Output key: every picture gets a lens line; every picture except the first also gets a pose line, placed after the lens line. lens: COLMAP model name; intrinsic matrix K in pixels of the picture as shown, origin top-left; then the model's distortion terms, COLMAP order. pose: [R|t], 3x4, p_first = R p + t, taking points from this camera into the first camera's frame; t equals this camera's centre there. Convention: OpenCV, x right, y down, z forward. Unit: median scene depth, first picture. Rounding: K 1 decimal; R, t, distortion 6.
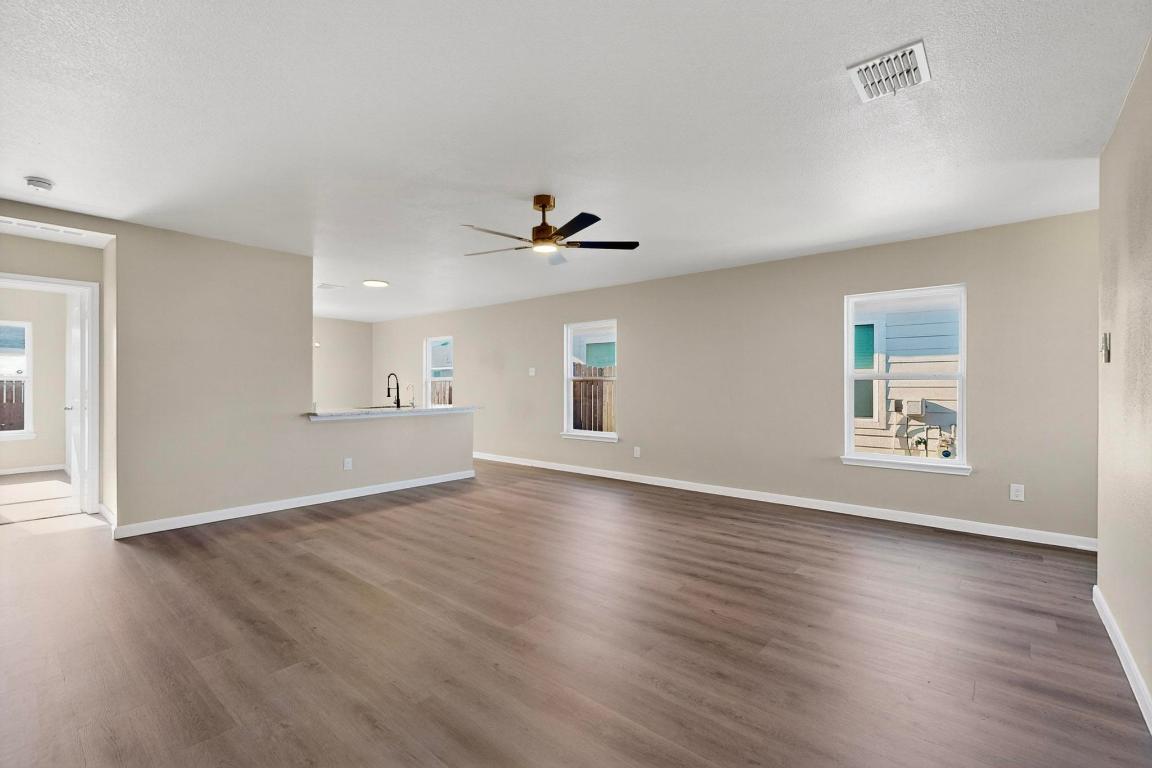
lens RADIAL K [[502.1, 0, 576.0], [0, 502.1, 384.0], [0, 0, 1]] dist [0.001143, 0.000065]
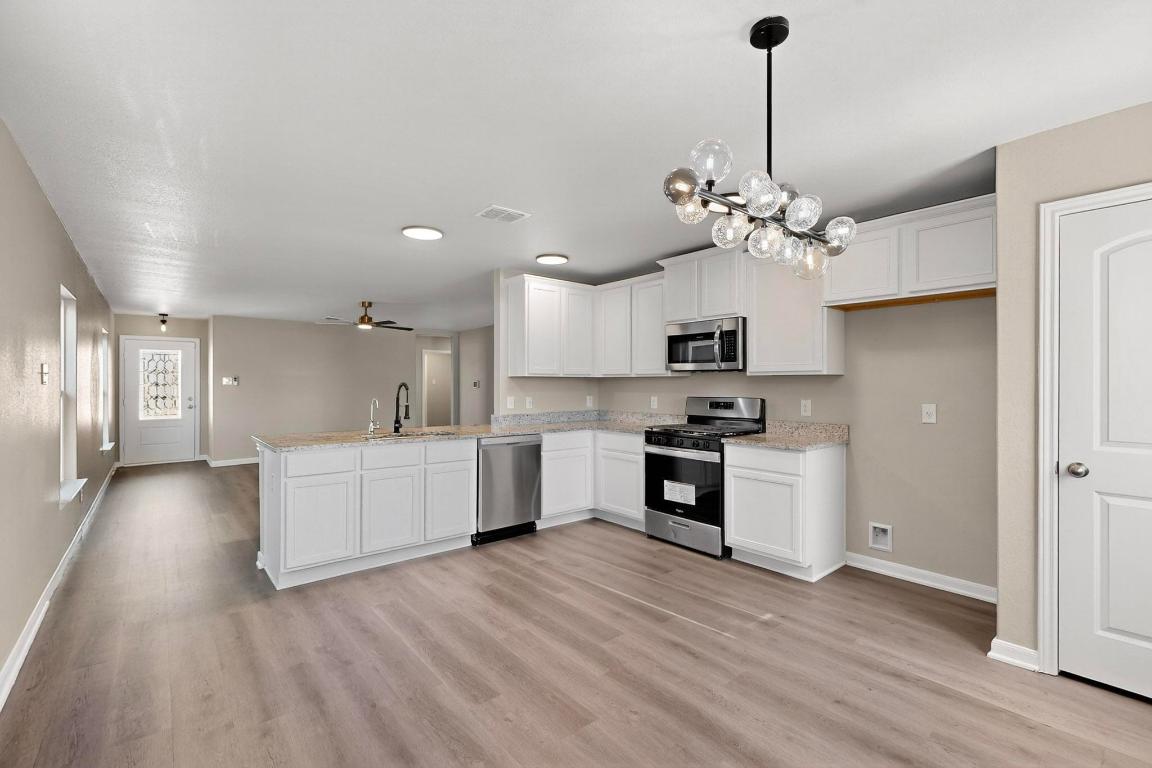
lens RADIAL K [[509.8, 0, 576.0], [0, 509.8, 384.0], [0, 0, 1]] dist [0.008797, 0.000046]
pose [[-0.984934, 0.003168, 0.172903, -1.124803], [0.002932, 0.999994, -0.001618, -0.028475], [-0.172907, -0.001086, -0.984938, 2.576175]]
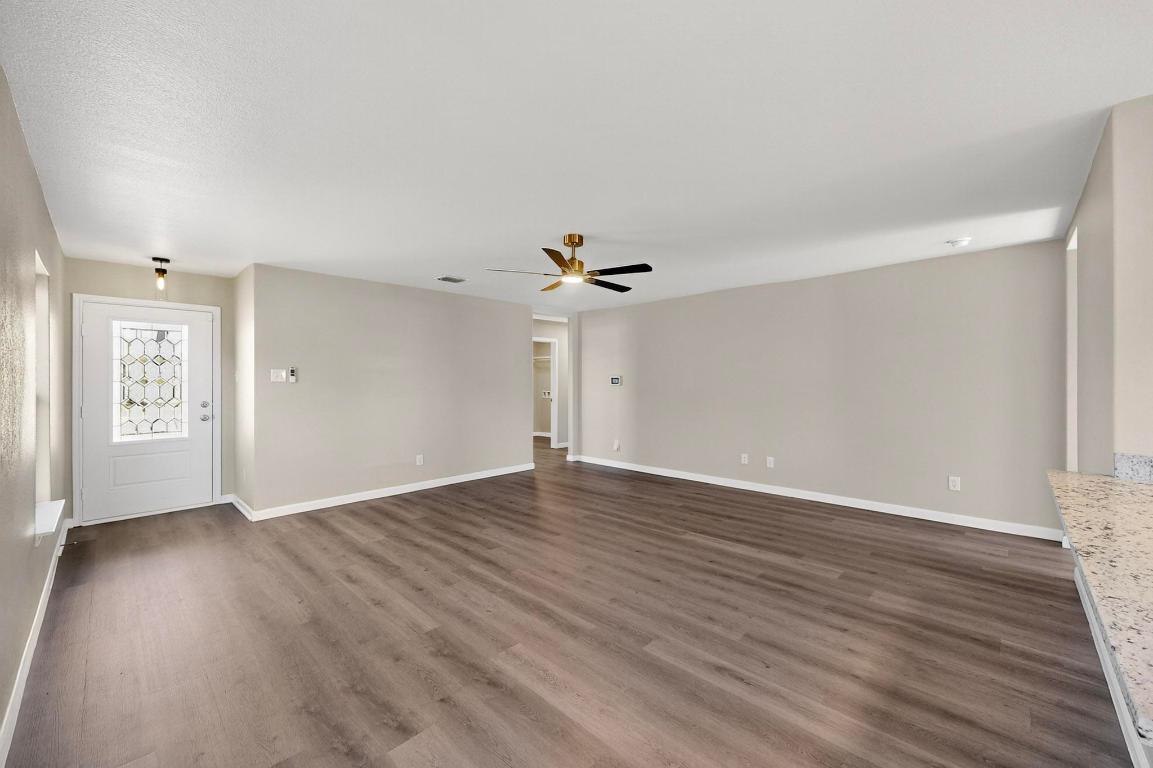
lens RADIAL K [[451.4, 0, 599.6], [0, 451.4, 379.9], [0, 0, 1]] dist [0.000667, 0.000044]
pose [[-0.999405, 0.004883, 0.034150, -0.141453], [0.004762, 0.999982, -0.003634, -0.029288], [-0.034167, -0.003469, -0.999410, 1.808045]]
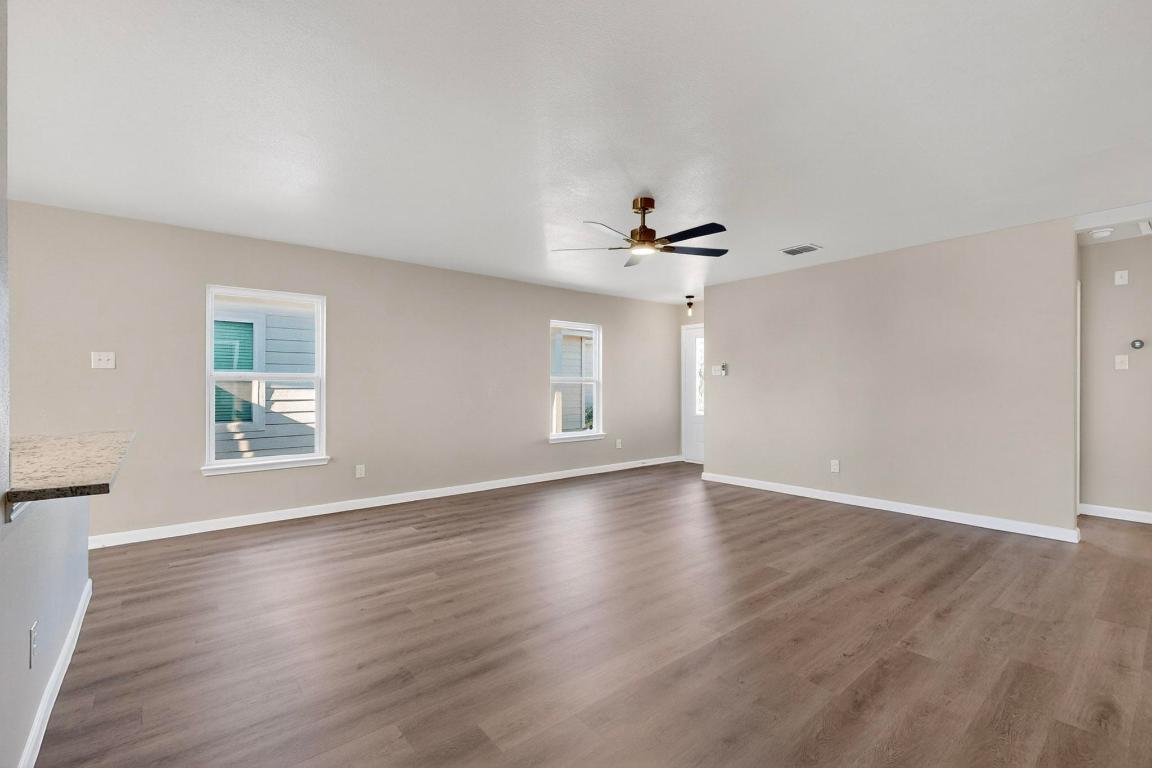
lens RADIAL K [[502.1, 0, 576.0], [0, 502.1, 384.0], [0, 0, 1]] dist [0.001143, 0.000065]
pose [[0.172078, 0.004103, 0.985075, -0.958720], [-0.000141, 0.999991, -0.004140, 0.003113], [-0.985083, 0.000573, 0.172078, 0.848525]]
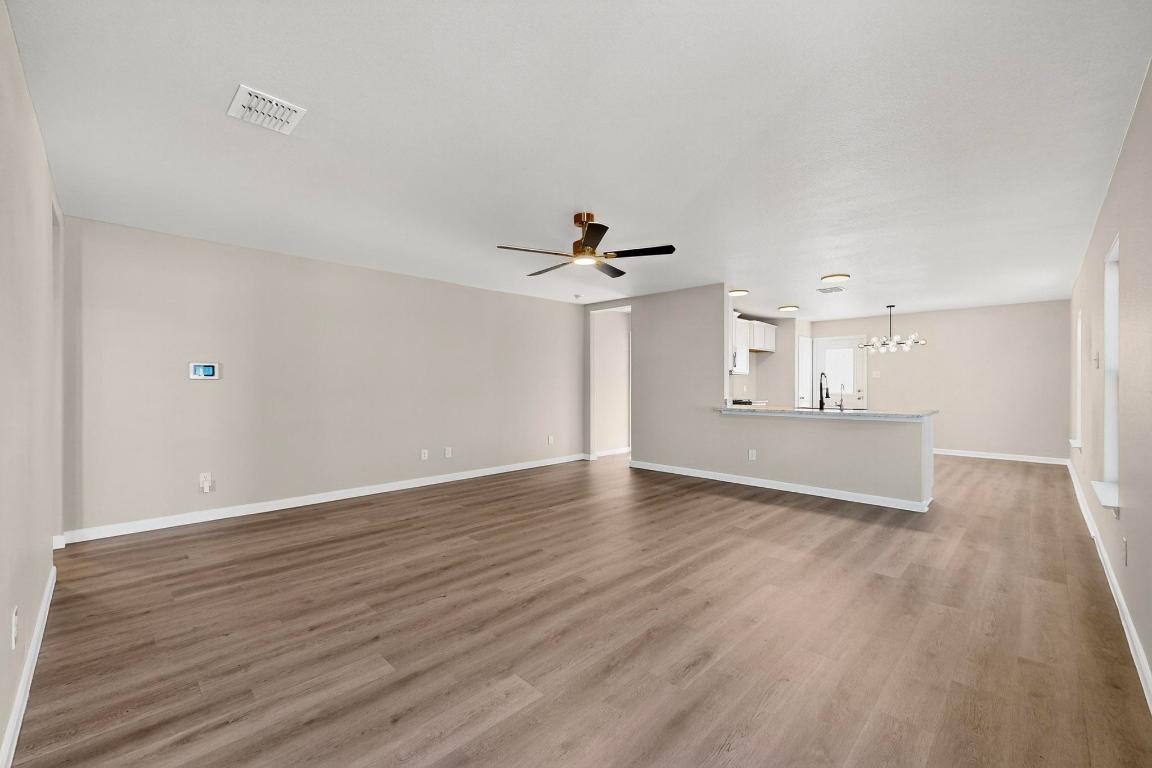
lens RADIAL K [[470.2, 0, 576.0], [0, 470.2, 384.0], [0, 0, 1]] dist [0.000783, 0.000209]
pose [[-0.071450, 0.000867, -0.997444, 0.863005], [0.000000, 1.000000, 0.000869, -0.001536], [0.997444, 0.000062, -0.071450, 0.933670]]
